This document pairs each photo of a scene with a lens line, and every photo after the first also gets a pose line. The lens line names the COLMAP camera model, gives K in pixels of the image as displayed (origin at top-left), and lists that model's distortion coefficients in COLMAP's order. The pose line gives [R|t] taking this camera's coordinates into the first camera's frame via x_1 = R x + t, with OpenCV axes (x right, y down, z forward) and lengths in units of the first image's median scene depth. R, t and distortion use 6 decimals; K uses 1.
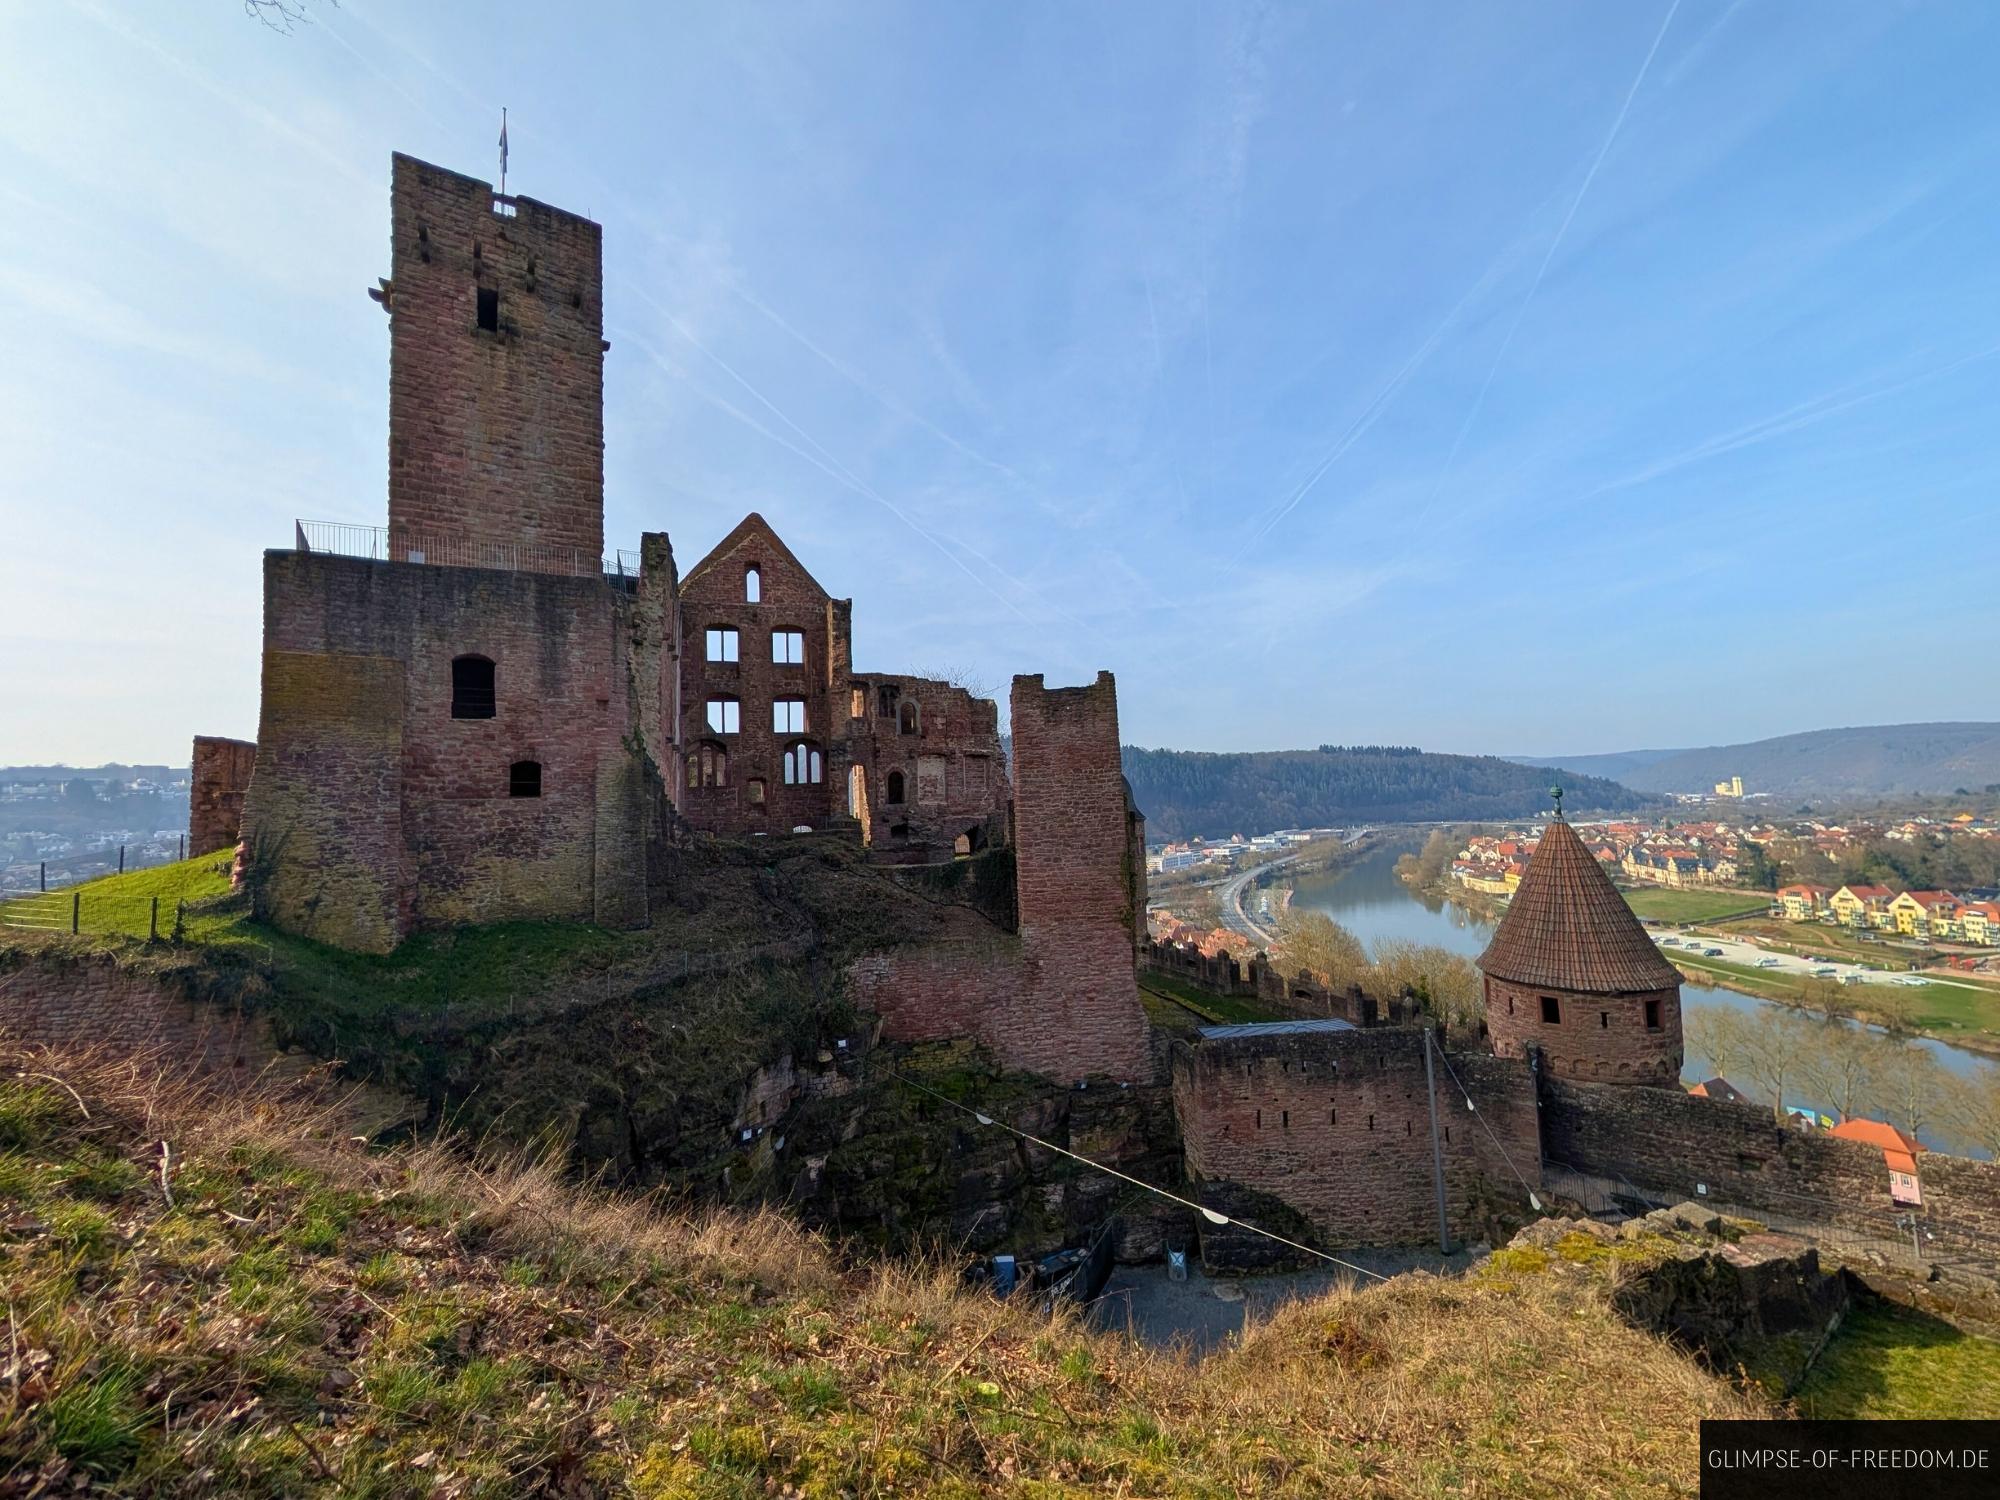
lens RADIAL K [[754.6, 0, 1001.7], [0, 754.6, 751.5], [0, 0, 1]] dist [-0.005580, 0.000487]
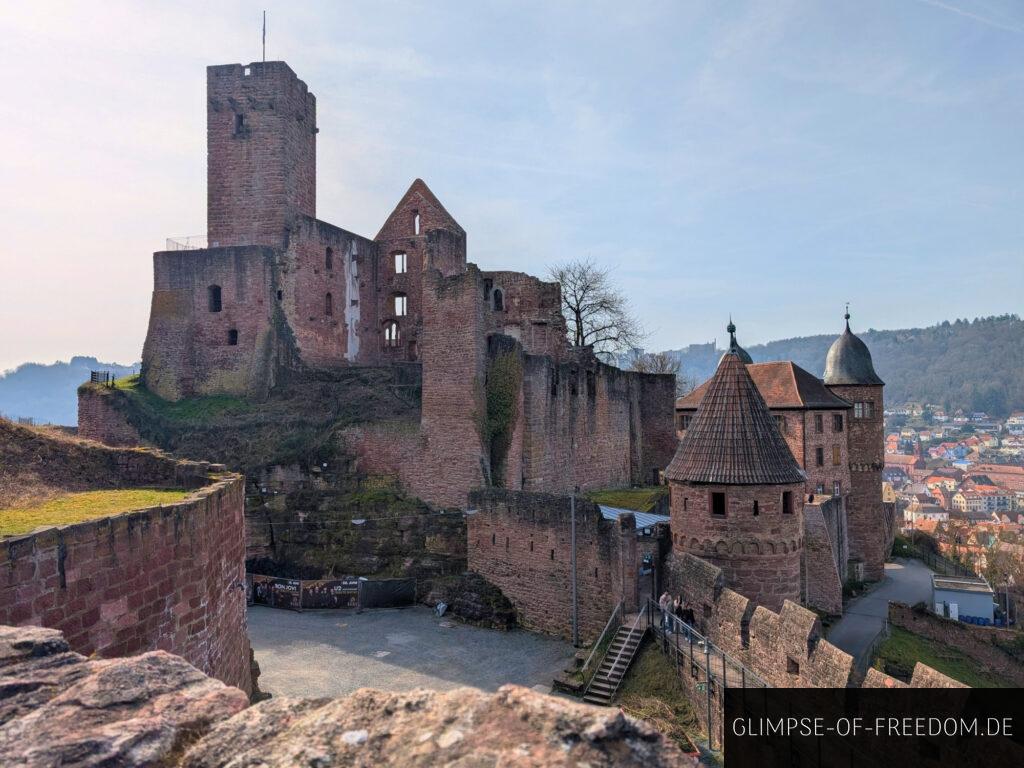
lens RADIAL K [[737.3, 0, 517.5], [0, 737.3, 383.3], [0, 0, 1]] dist [0.031335, -0.023746]
pose [[0.748613, 0.012192, -0.662895, 1.049642], [0.025361, 0.998573, 0.047006, 0.063758], [0.662522, -0.052001, 0.747236, -0.088152]]
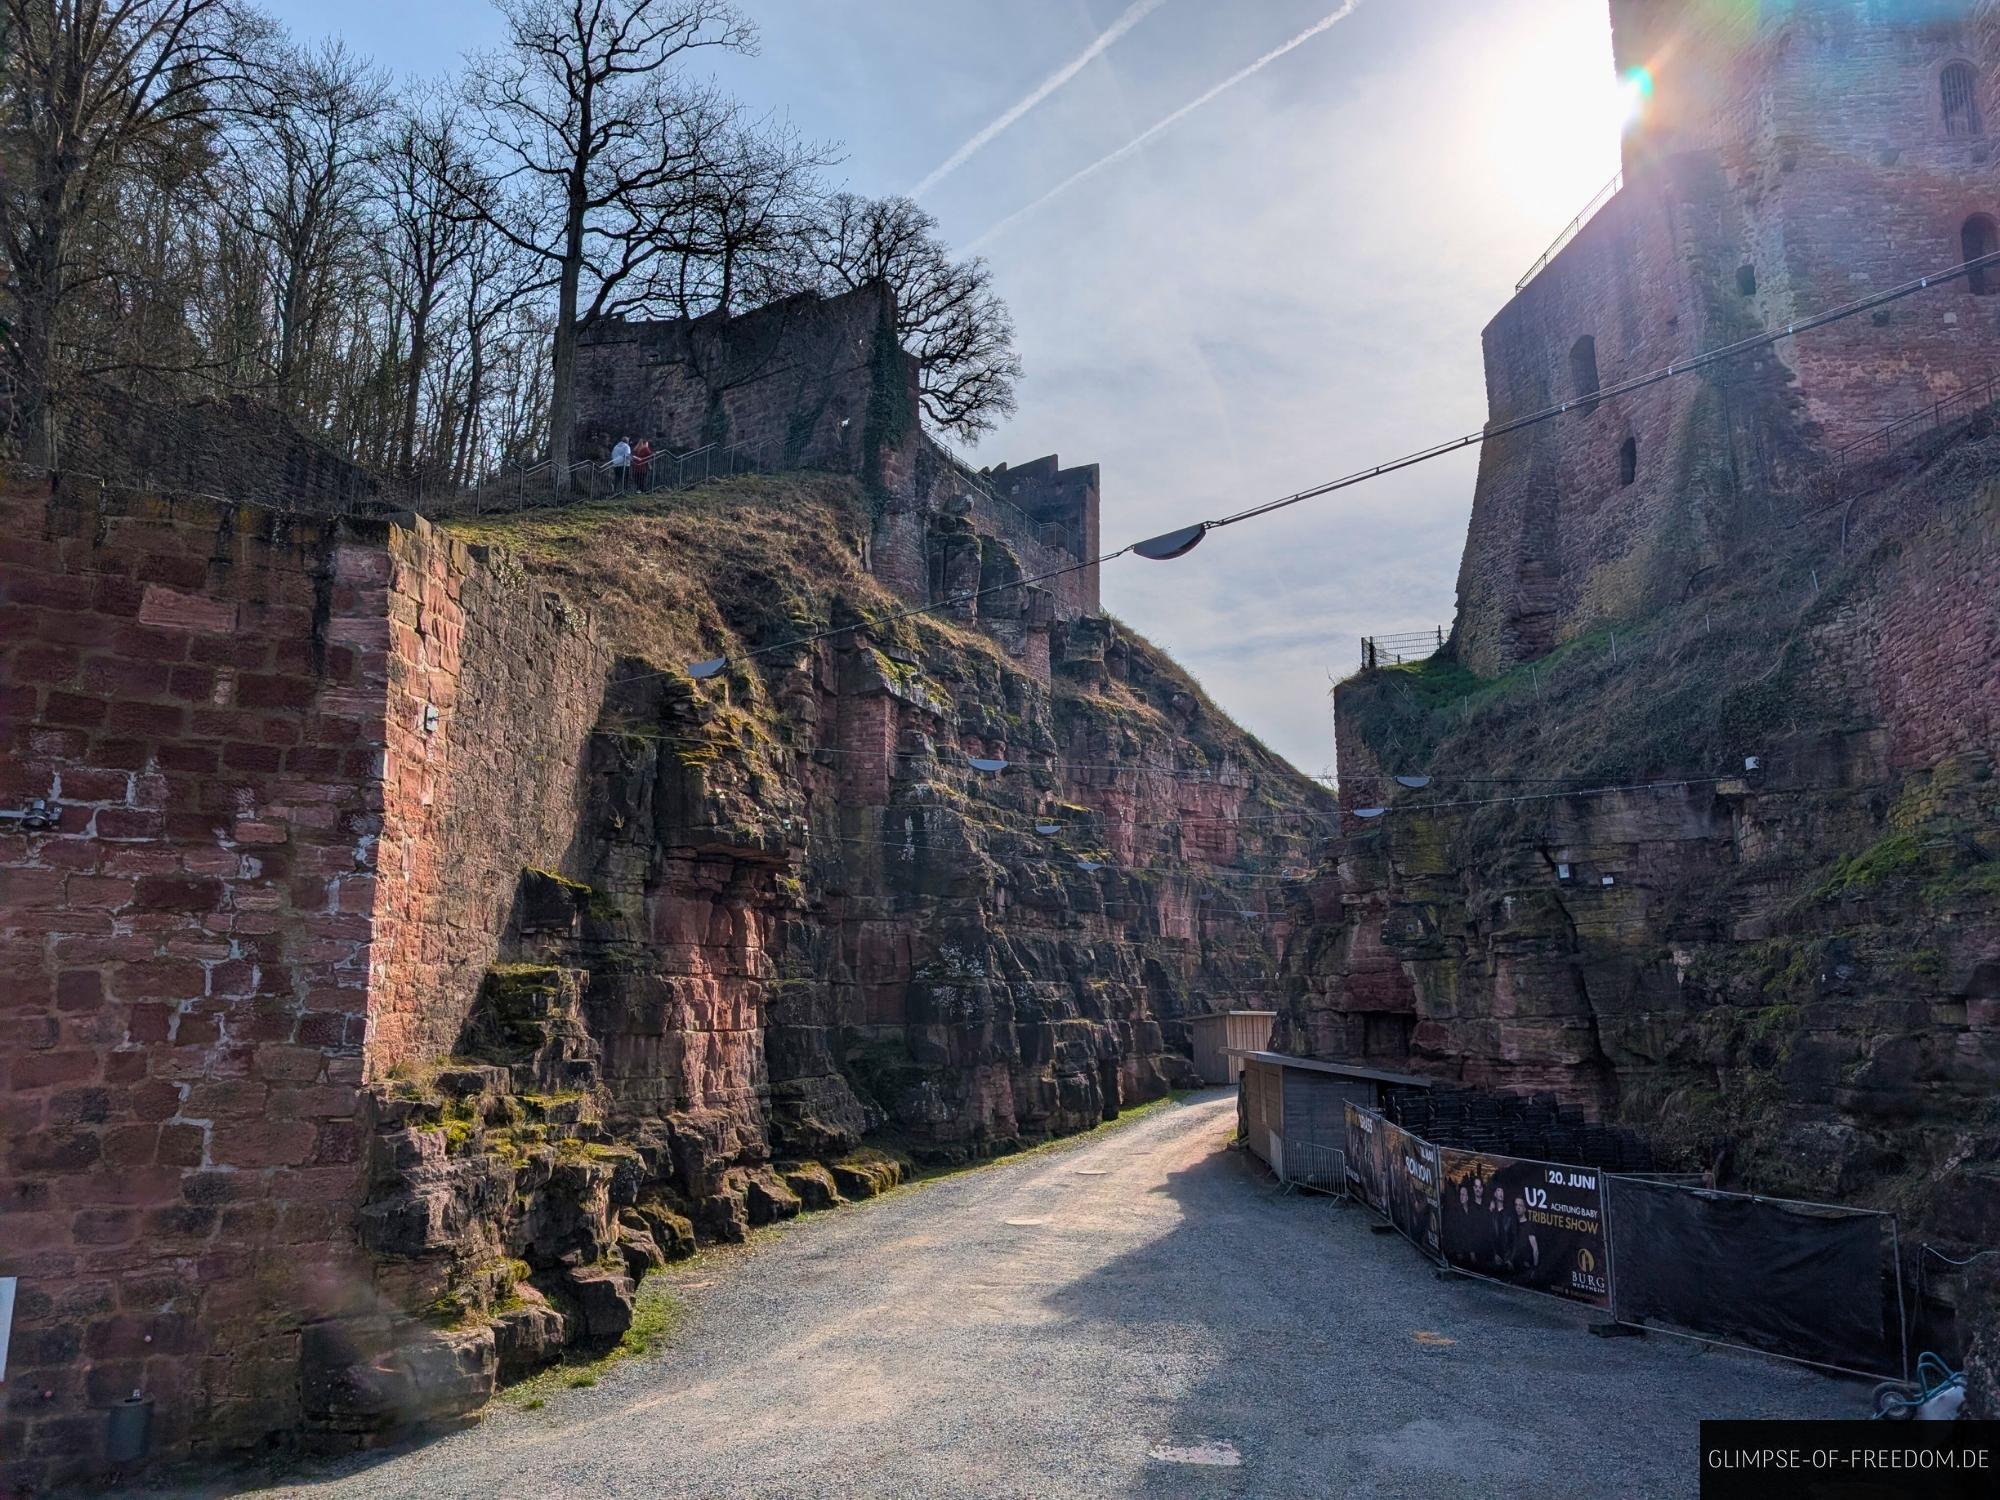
lens RADIAL K [[1440.0, 0, 1017.2], [0, 1440.0, 747.5], [0, 0, 1]] dist [0.031335, -0.023746]
pose [[-0.407667, -0.126989, -0.904257, 0.625122], [0.082246, 0.981151, -0.174867, 0.360004], [0.909419, -0.145659, -0.389538, 0.660288]]
